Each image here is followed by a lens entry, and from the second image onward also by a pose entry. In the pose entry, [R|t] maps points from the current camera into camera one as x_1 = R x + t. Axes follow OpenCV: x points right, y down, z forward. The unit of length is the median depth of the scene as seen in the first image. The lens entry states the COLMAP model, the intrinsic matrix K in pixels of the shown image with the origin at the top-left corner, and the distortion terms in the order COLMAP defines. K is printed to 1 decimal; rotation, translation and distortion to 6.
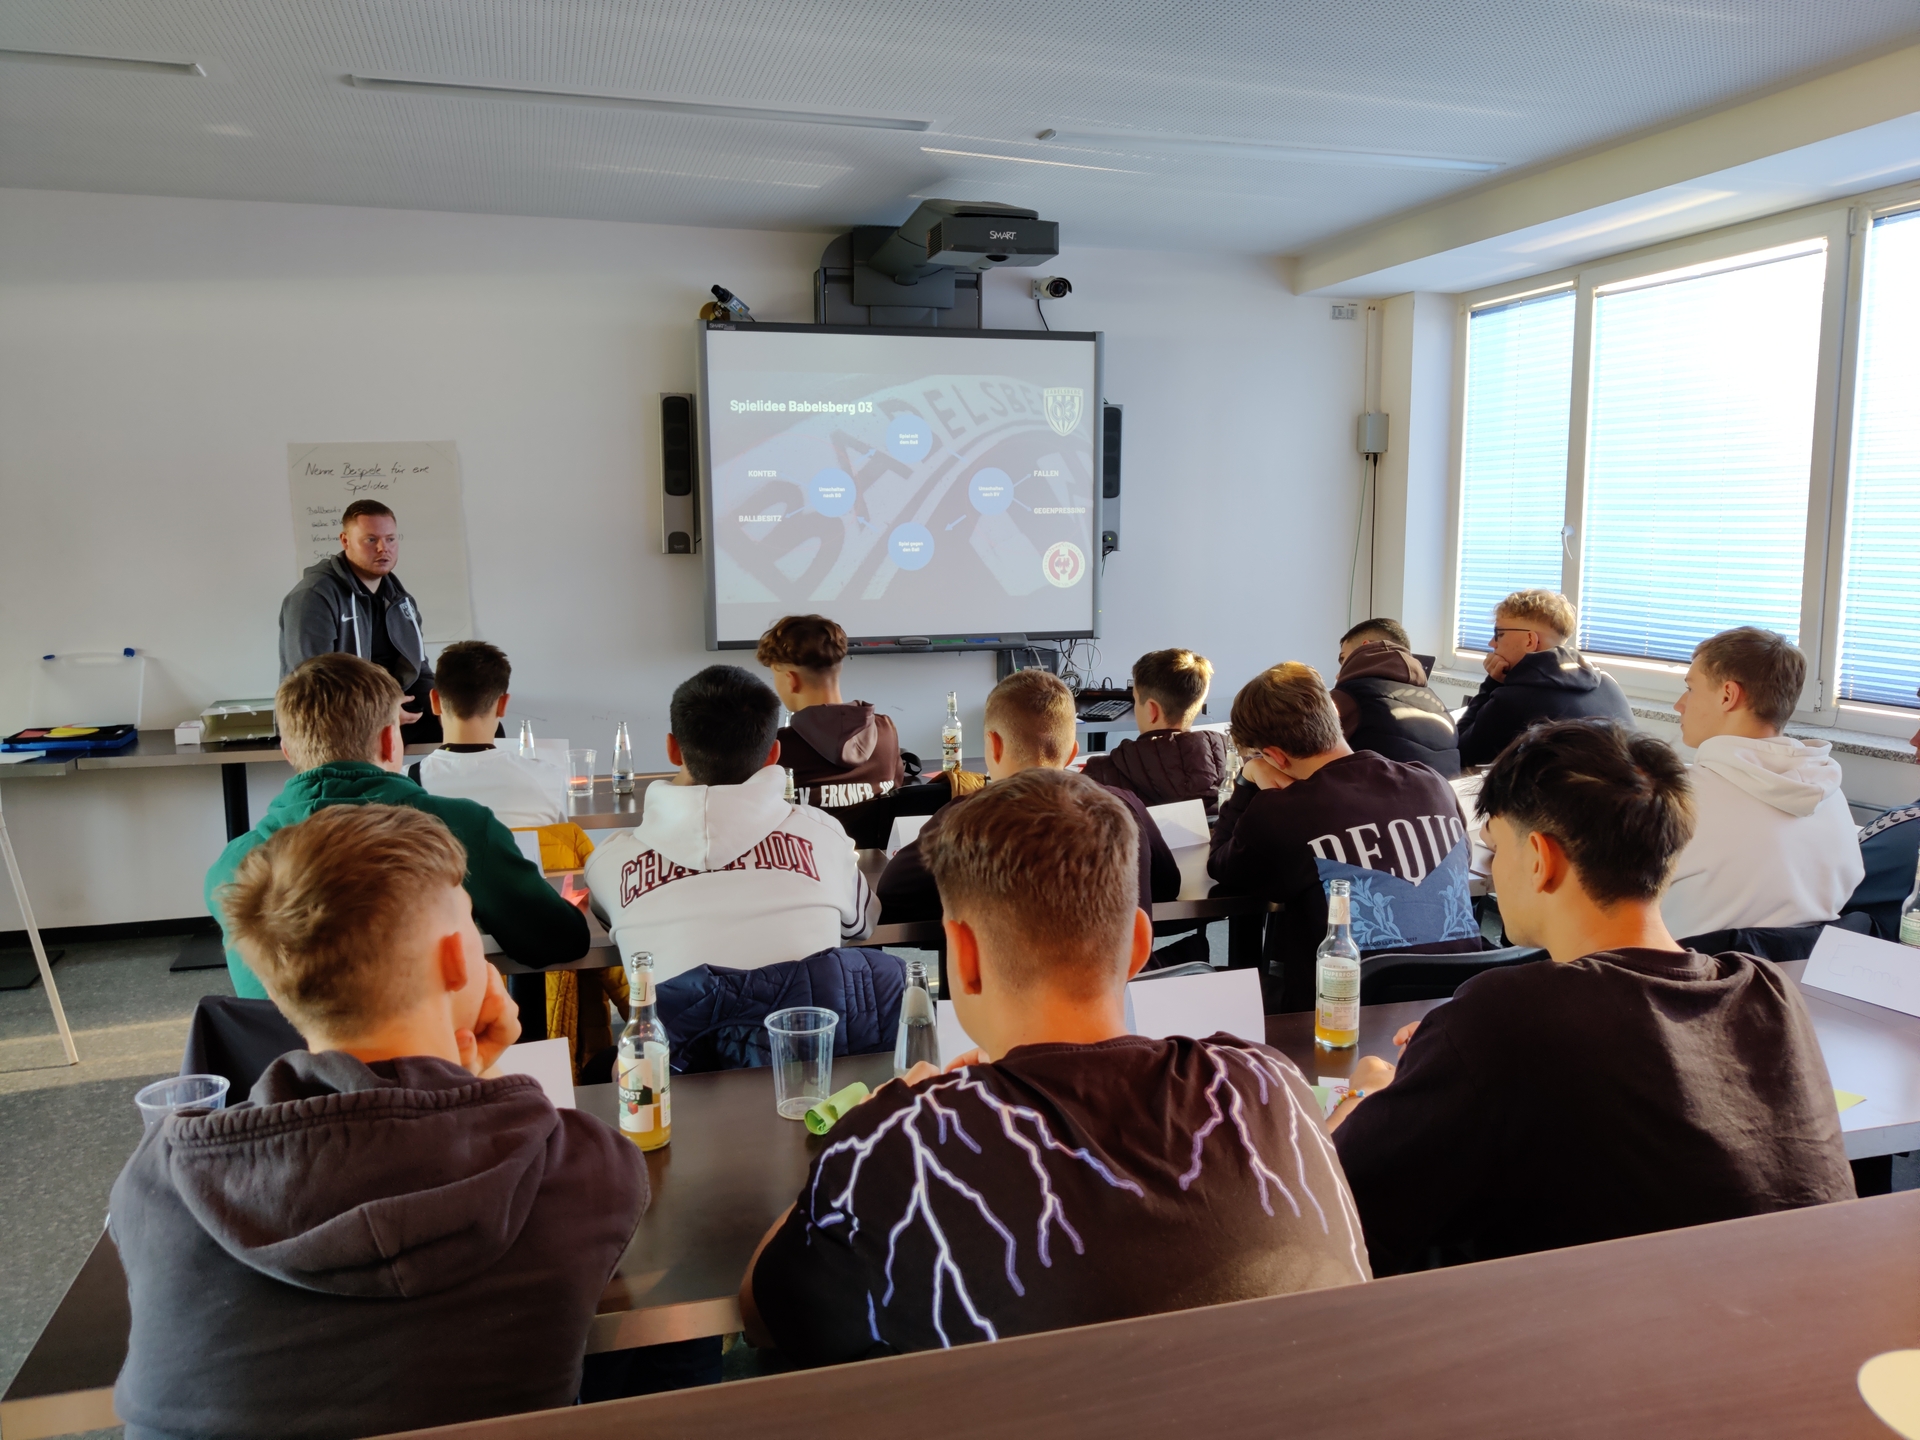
lens RADIAL K [[1456.0, 0, 963.3], [0, 1456.0, 719.4], [0, 0, 1]] dist [0.005865, -0.020129]
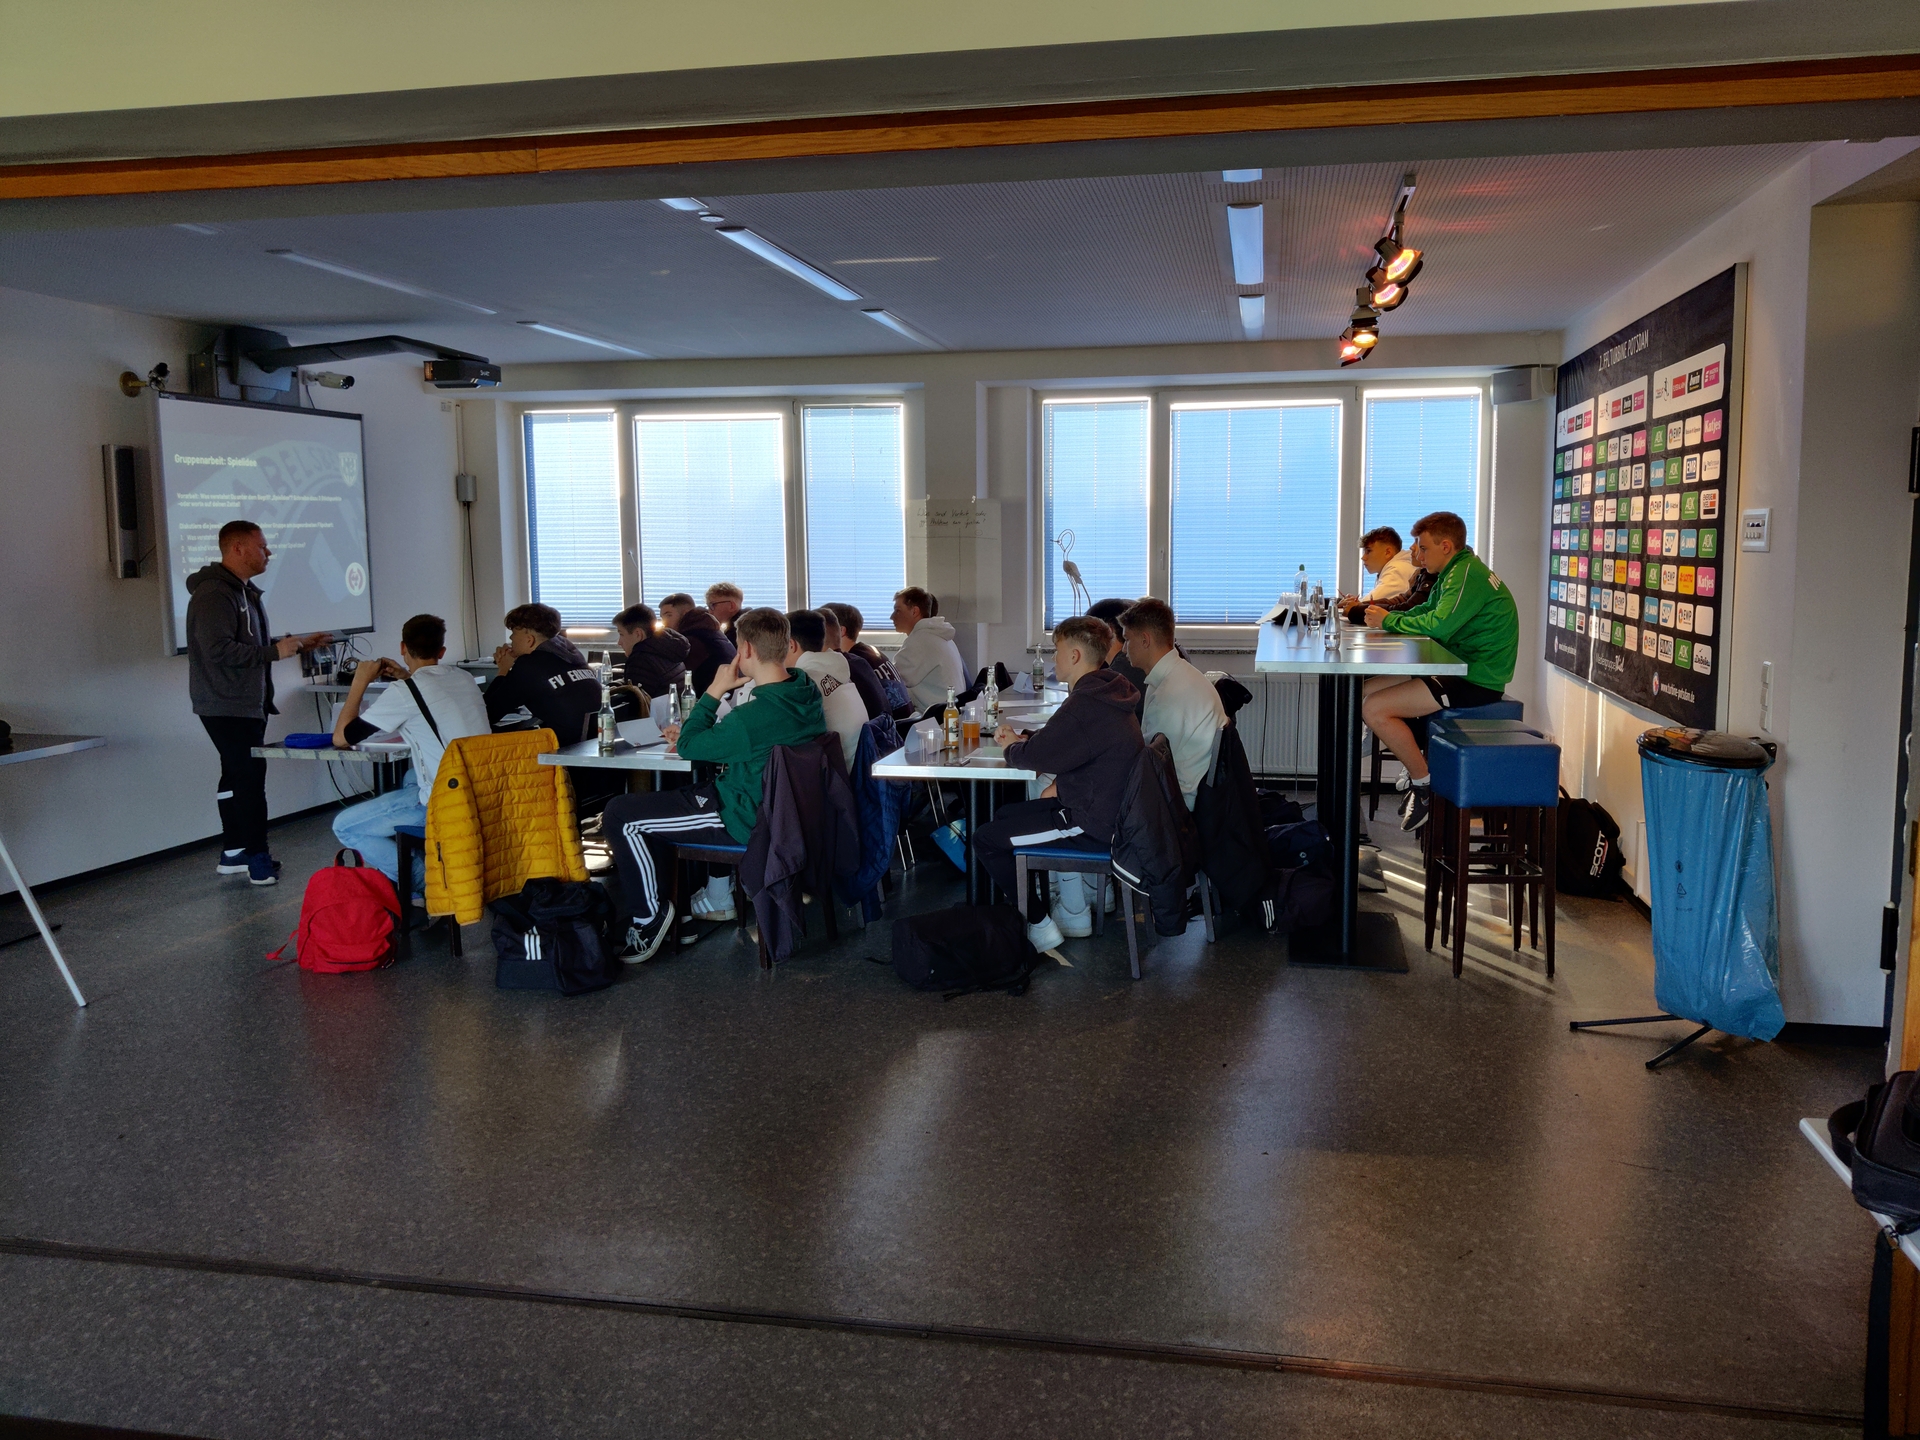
lens RADIAL K [[1456.0, 0, 1005.9], [0, 1456.0, 708.9], [0, 0, 1]] dist [0.005865, -0.020129]
pose [[0.486061, -0.102006, 0.867951, -0.953389], [0.123627, 0.991203, 0.047259, 0.029998], [-0.865136, 0.084332, 0.494396, -0.233474]]
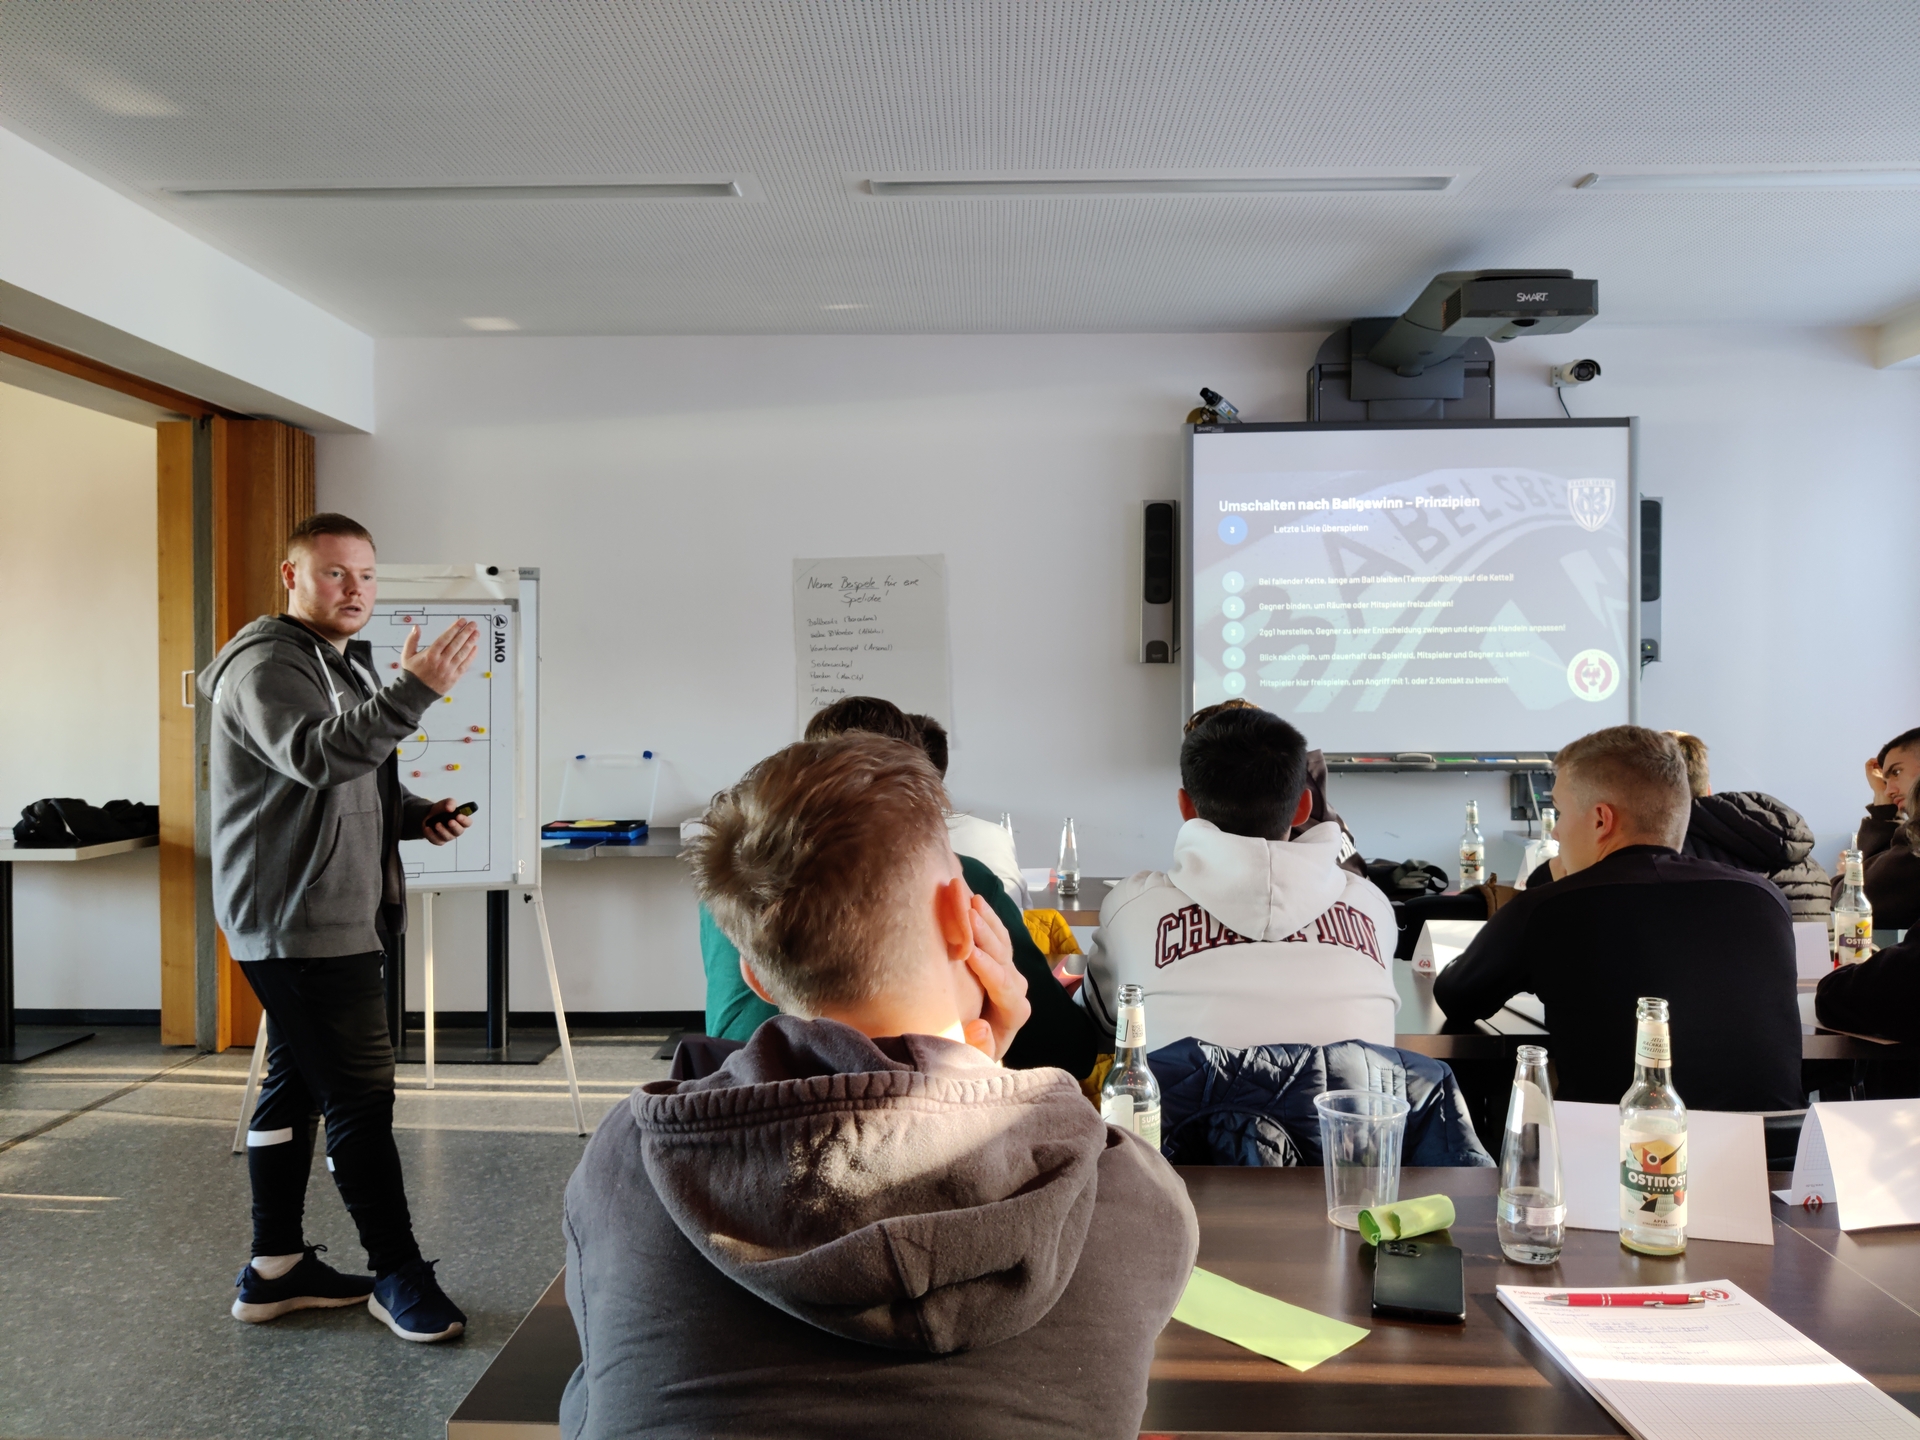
lens RADIAL K [[1456.0, 0, 942.5], [0, 1456.0, 705.1], [0, 0, 1]] dist [0.005865, -0.020129]
pose [[0.948629, 0.000400, -0.316390, -0.028908], [-0.038221, 0.992820, -0.113344, 0.029636], [0.314073, 0.119614, 0.941833, 0.056496]]
